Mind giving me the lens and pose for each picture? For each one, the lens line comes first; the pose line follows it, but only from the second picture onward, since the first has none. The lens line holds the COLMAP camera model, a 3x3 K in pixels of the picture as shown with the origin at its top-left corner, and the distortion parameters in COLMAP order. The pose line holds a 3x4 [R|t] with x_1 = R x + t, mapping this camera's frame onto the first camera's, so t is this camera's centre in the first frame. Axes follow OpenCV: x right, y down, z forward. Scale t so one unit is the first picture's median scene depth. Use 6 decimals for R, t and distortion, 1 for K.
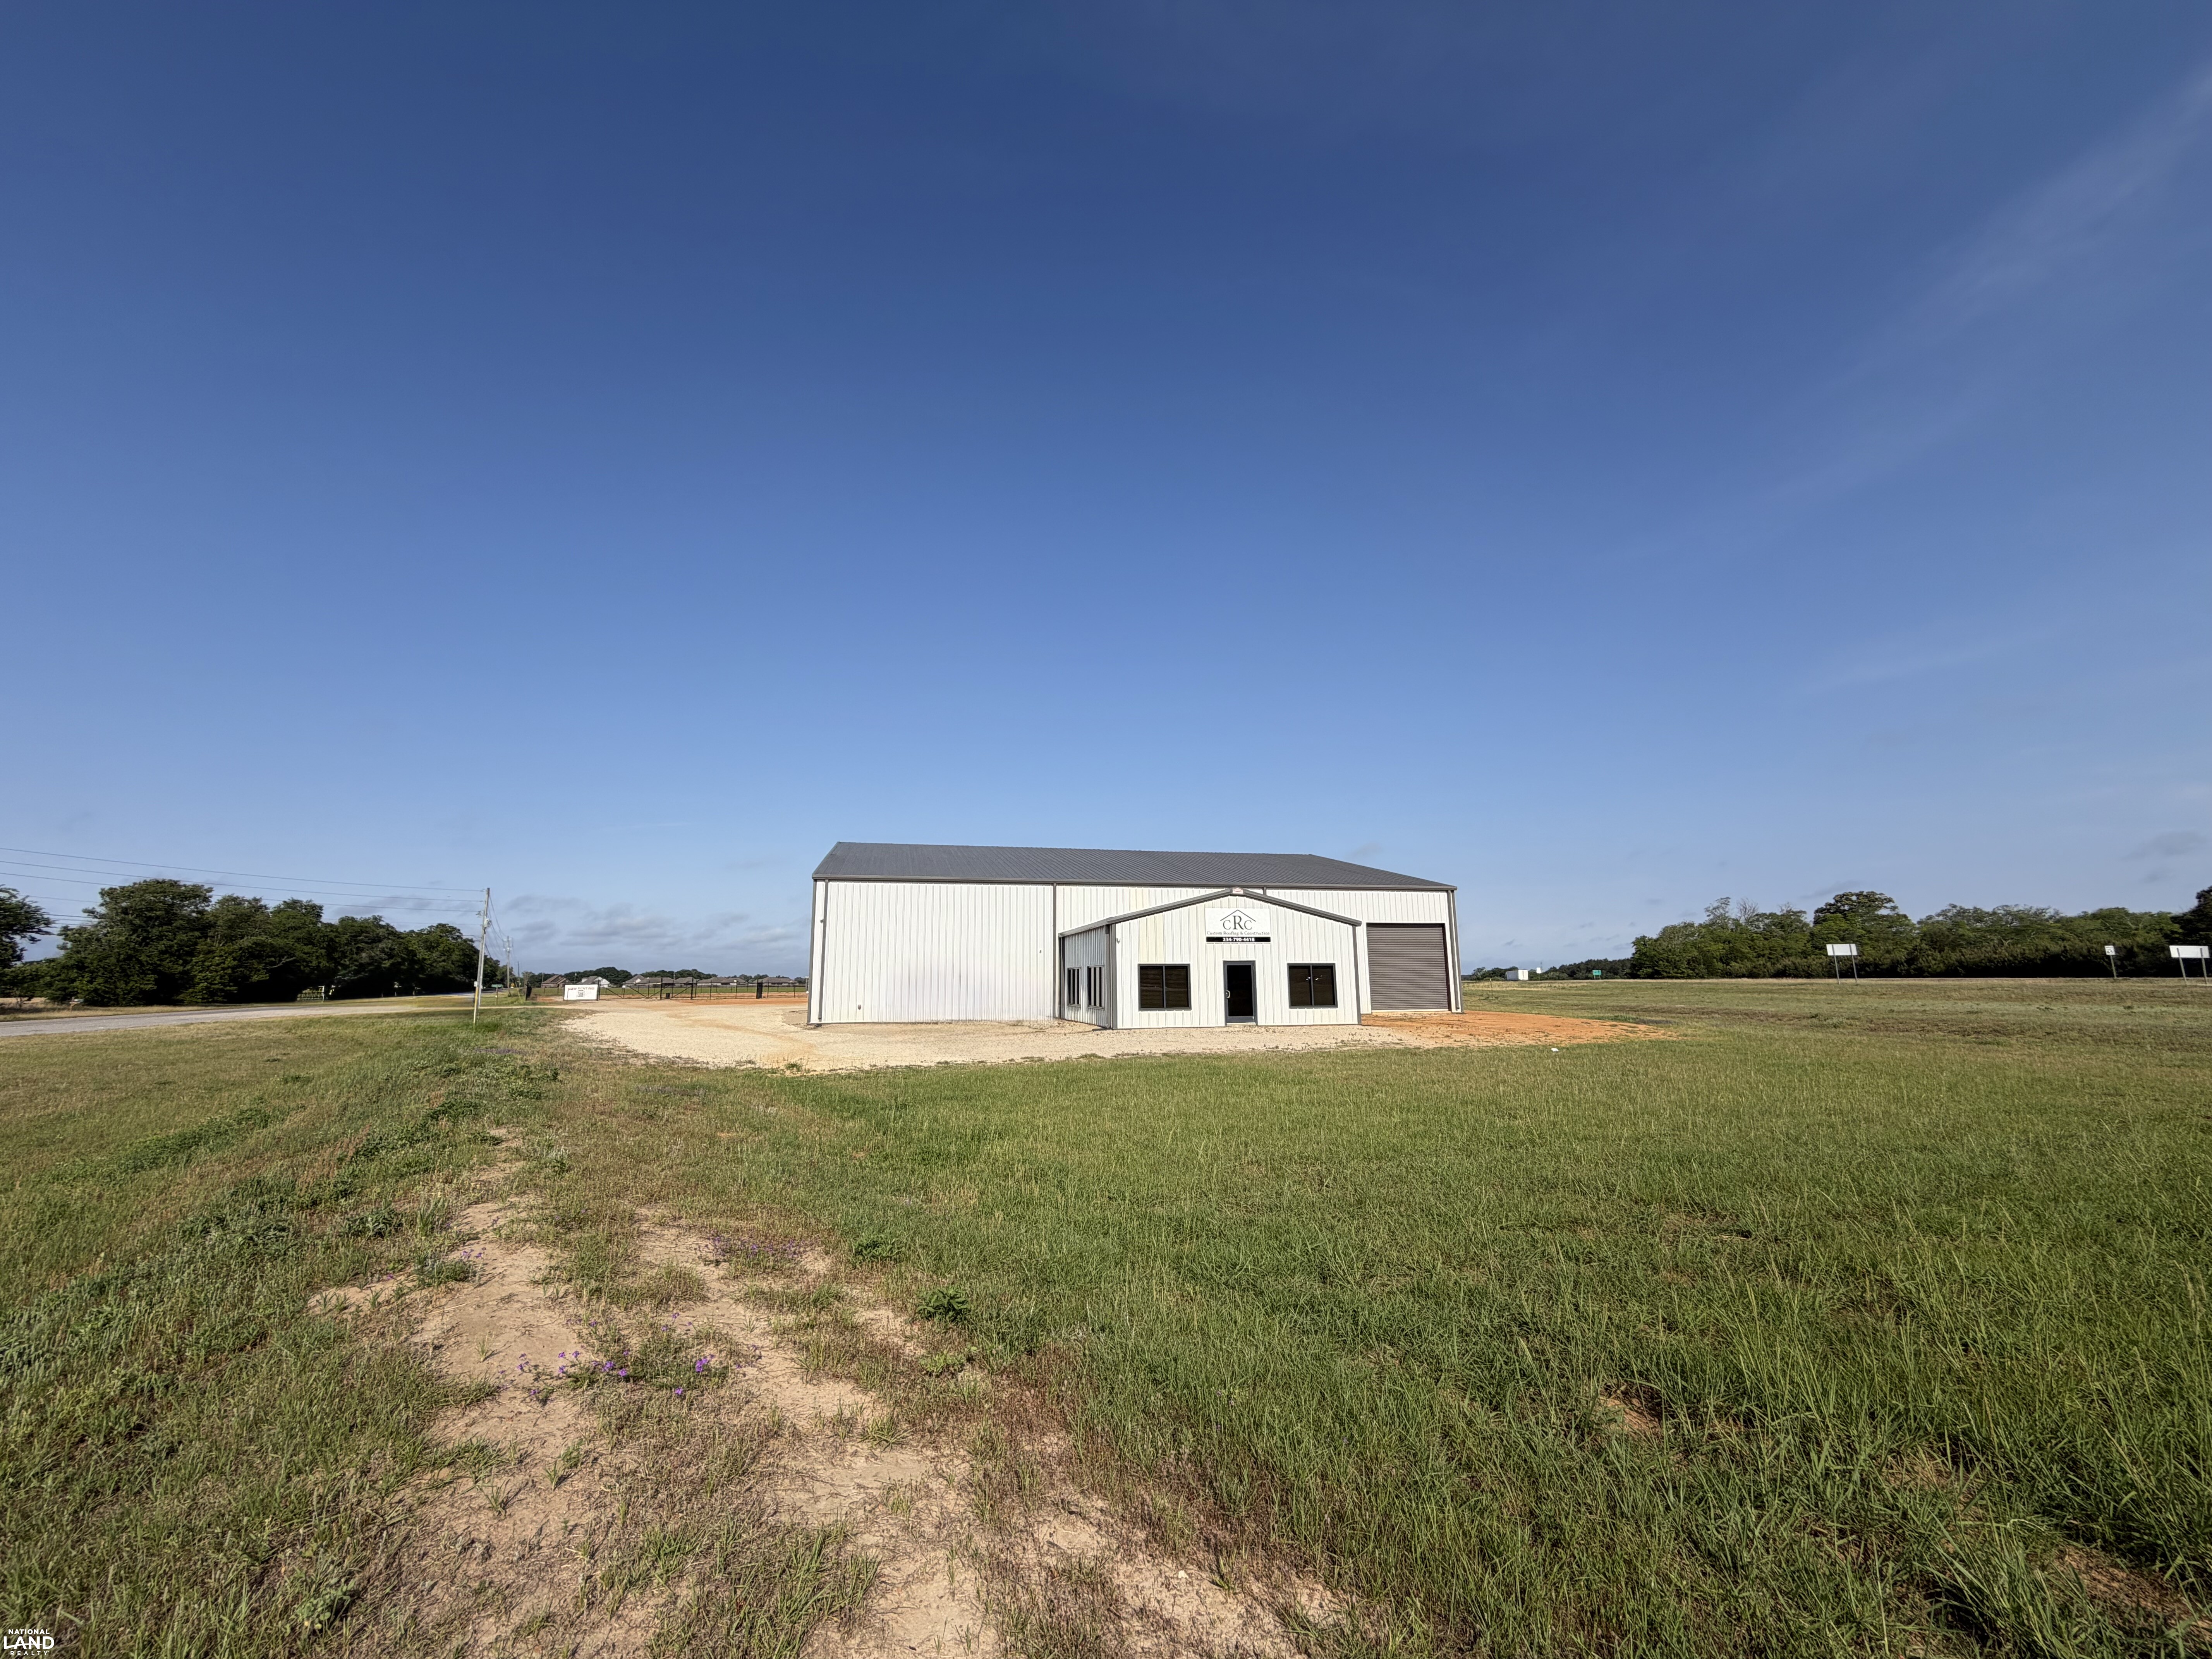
lens RADIAL K [[881.1, 0, 1100.6], [0, 881.1, 828.8], [0, 0, 1]] dist [-0.001367, 0.000580]
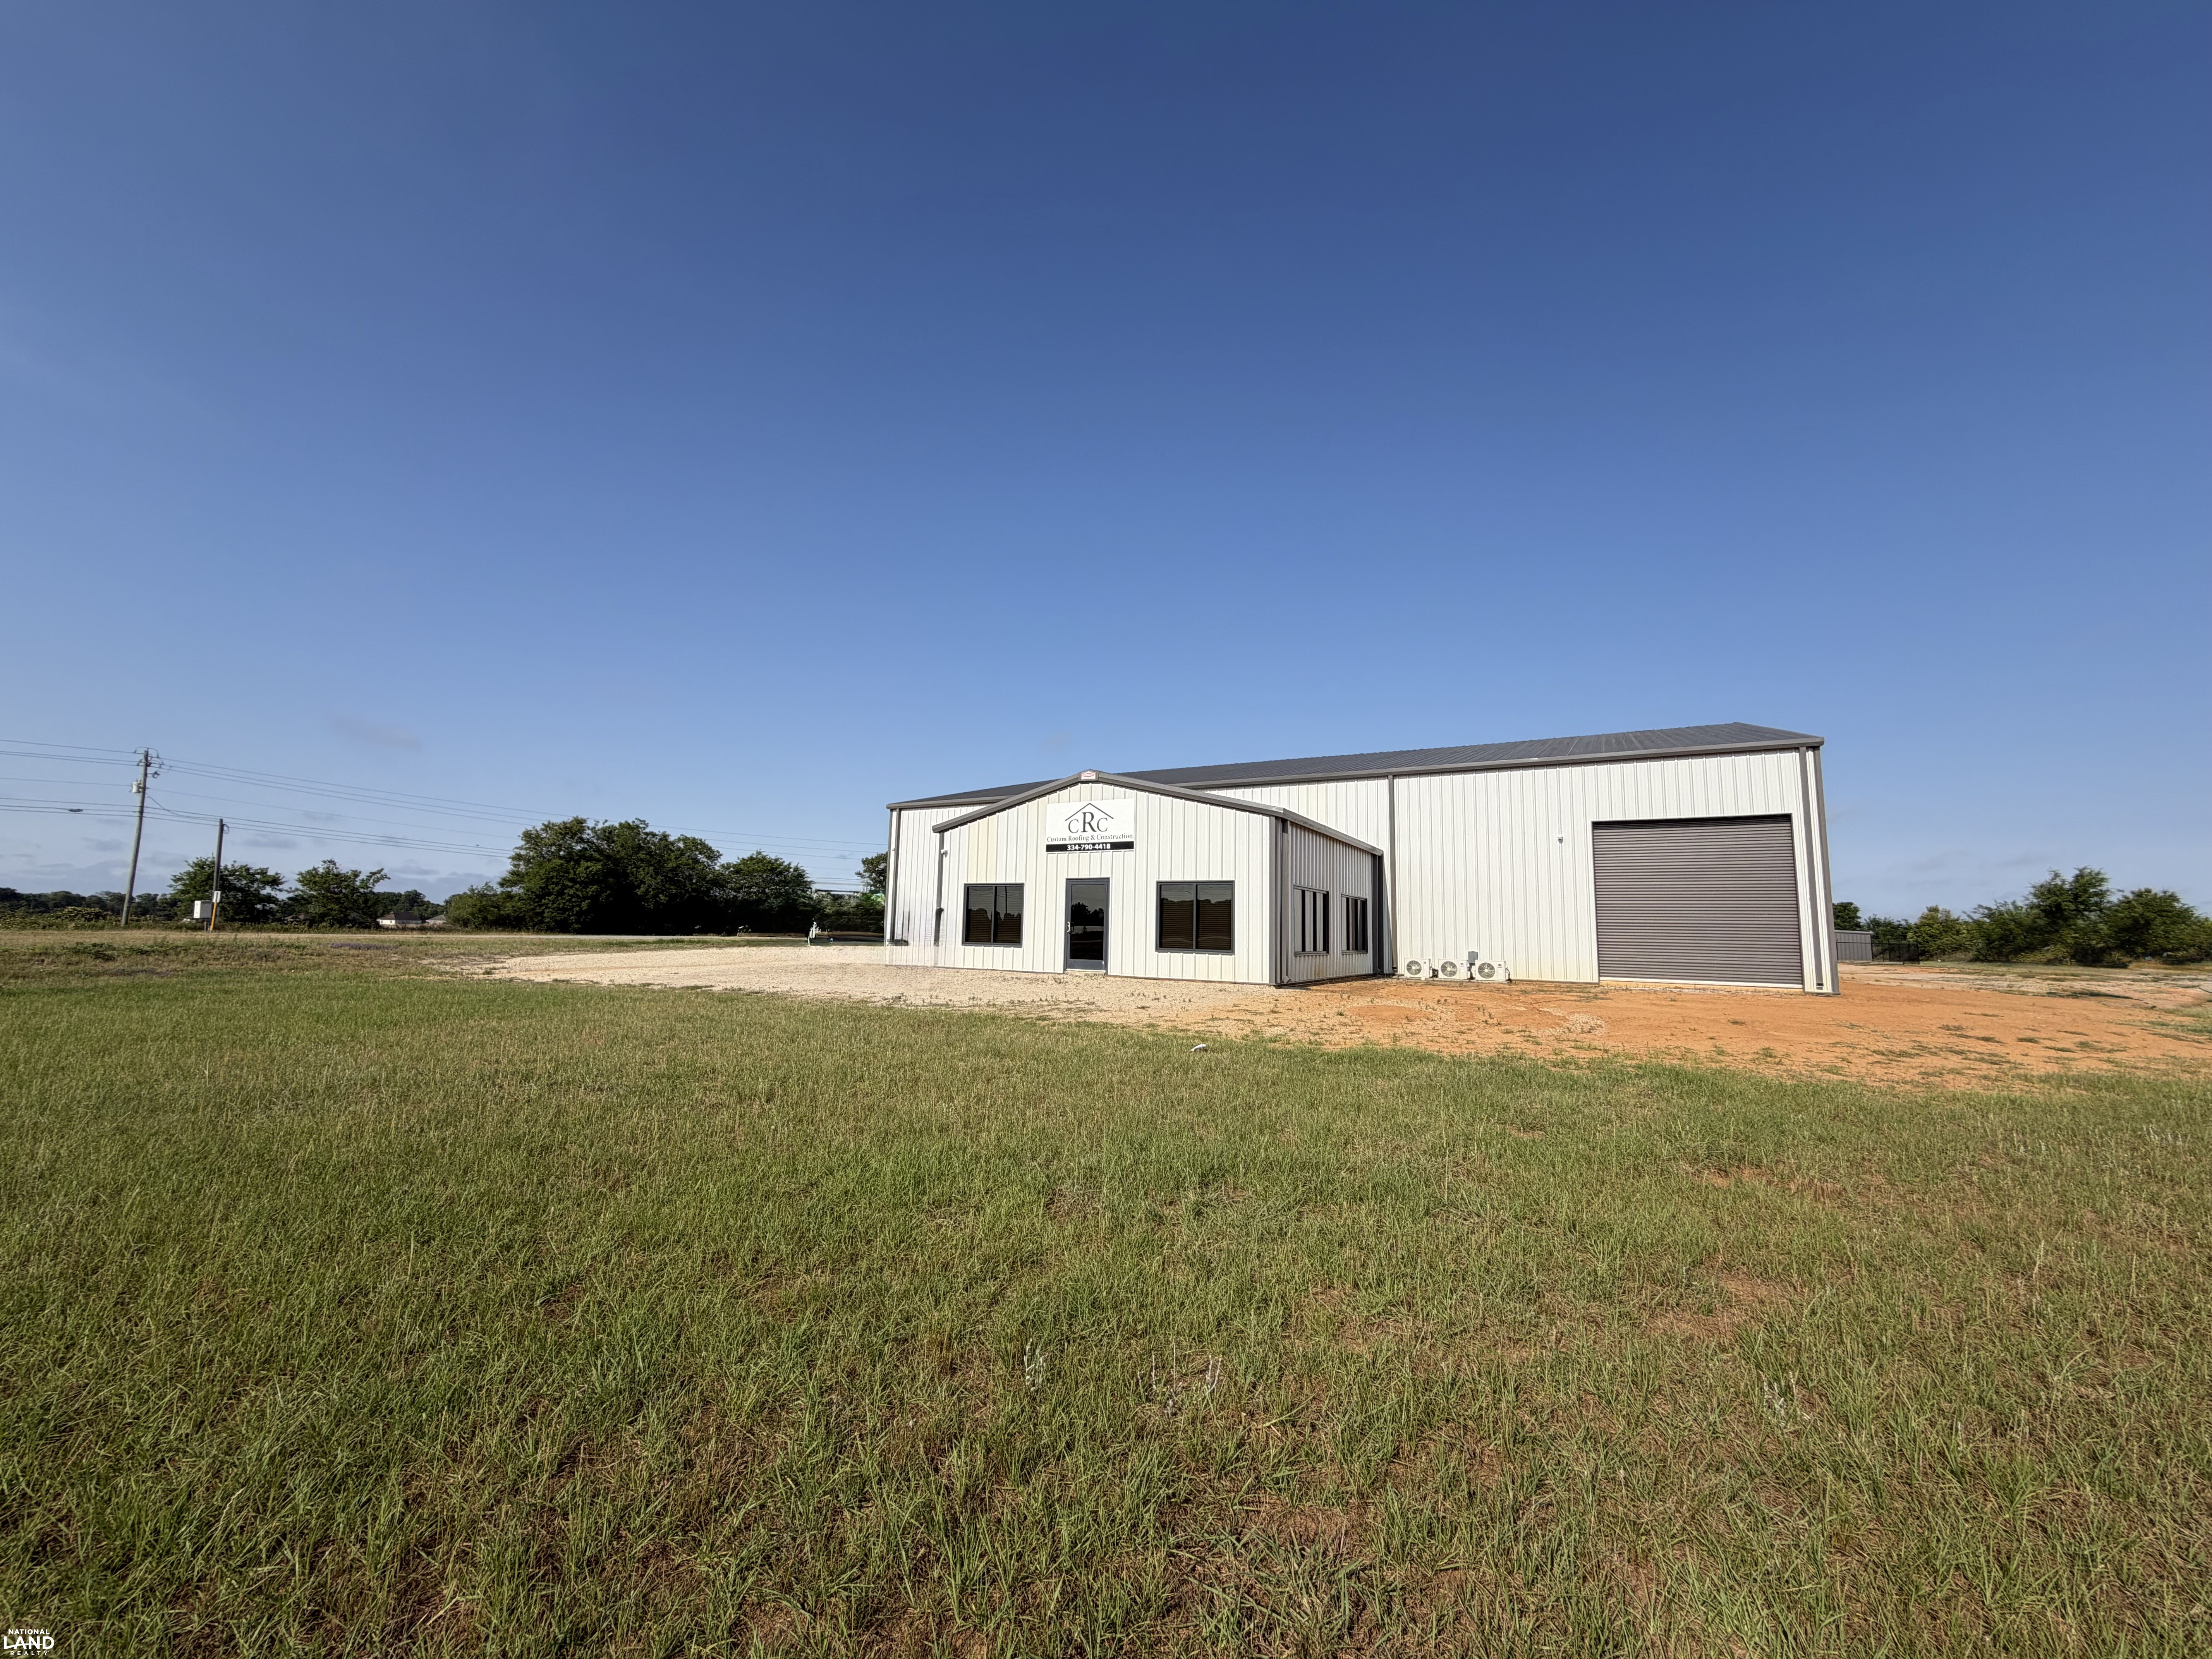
lens RADIAL K [[881.1, 0, 1094.2], [0, 881.1, 826.7], [0, 0, 1]] dist [-0.001367, 0.000580]
pose [[0.722289, -0.058383, -0.689123, 0.270110], [0.089185, 0.995974, 0.009098, 0.045309], [0.685817, -0.068031, 0.724587, 0.225131]]
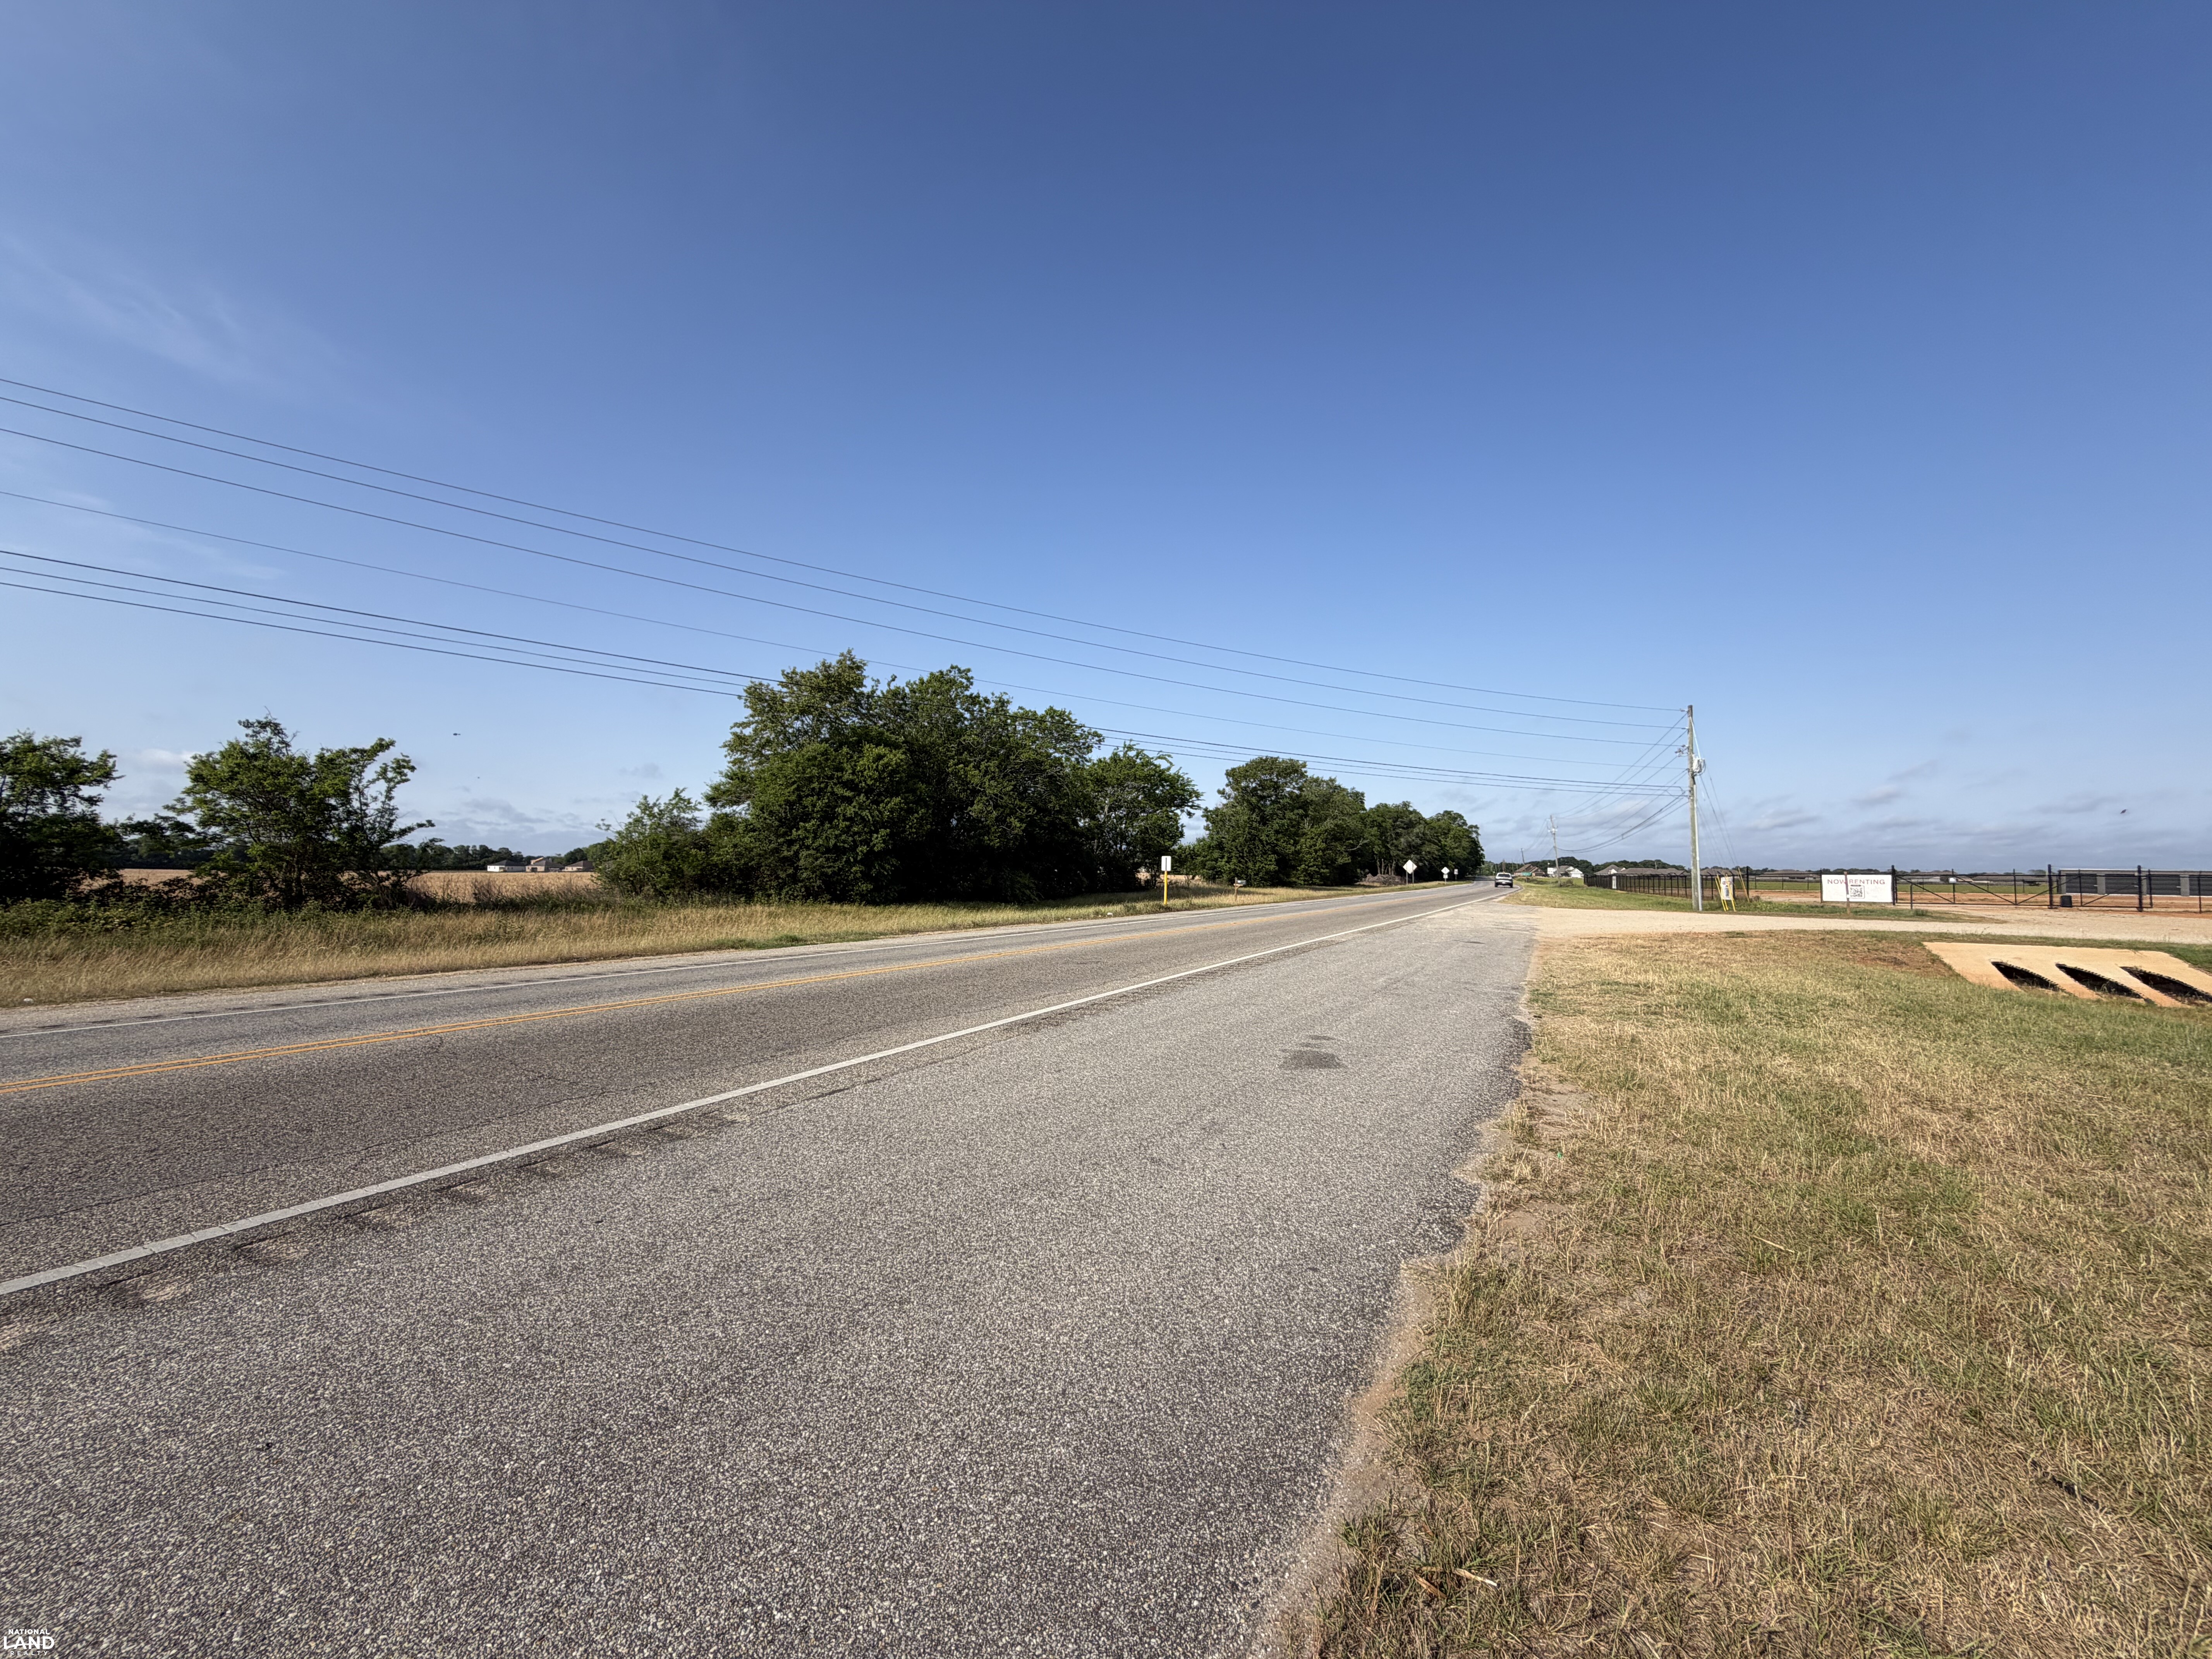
lens RADIAL K [[881.1, 0, 1104.8], [0, 881.1, 838.1], [0, 0, 1]] dist [-0.001367, 0.000580]
pose [[0.569078, -0.012077, -0.822195, -0.517161], [0.120837, 0.990265, 0.069091, 0.077915], [0.813356, -0.138670, 0.564998, 0.413152]]
